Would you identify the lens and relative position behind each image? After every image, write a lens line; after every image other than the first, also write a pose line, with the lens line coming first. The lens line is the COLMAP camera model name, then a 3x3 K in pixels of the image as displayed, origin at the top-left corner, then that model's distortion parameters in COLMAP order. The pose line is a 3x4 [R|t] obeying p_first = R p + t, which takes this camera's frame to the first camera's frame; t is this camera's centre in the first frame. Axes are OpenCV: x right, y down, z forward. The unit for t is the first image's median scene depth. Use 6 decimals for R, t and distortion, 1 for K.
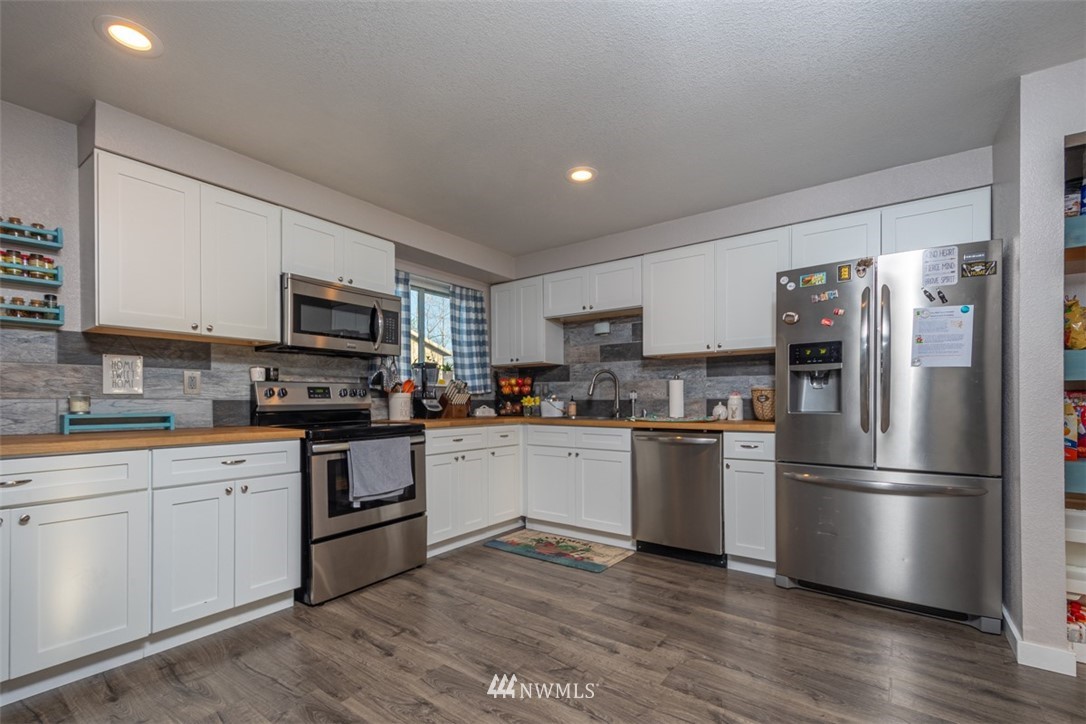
lens RADIAL K [[487.7, 0, 547.8], [0, 487.7, 402.1], [0, 0, 1]] dist [0.003697, -0.000849]
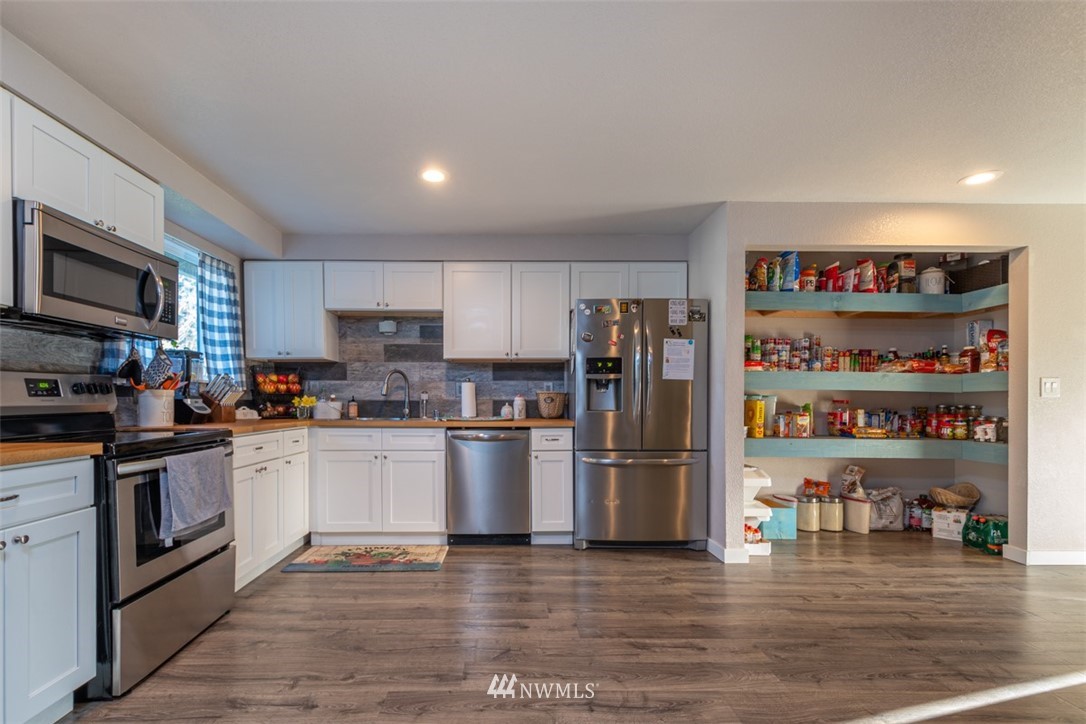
lens RADIAL K [[487.7, 0, 525.4], [0, 487.7, 406.6], [0, 0, 1]] dist [0.003697, -0.000849]
pose [[0.788289, -0.003390, 0.615296, -0.351854], [-0.001242, 0.999974, 0.007101, 0.000587], [-0.615304, -0.006362, 0.788264, 0.081394]]
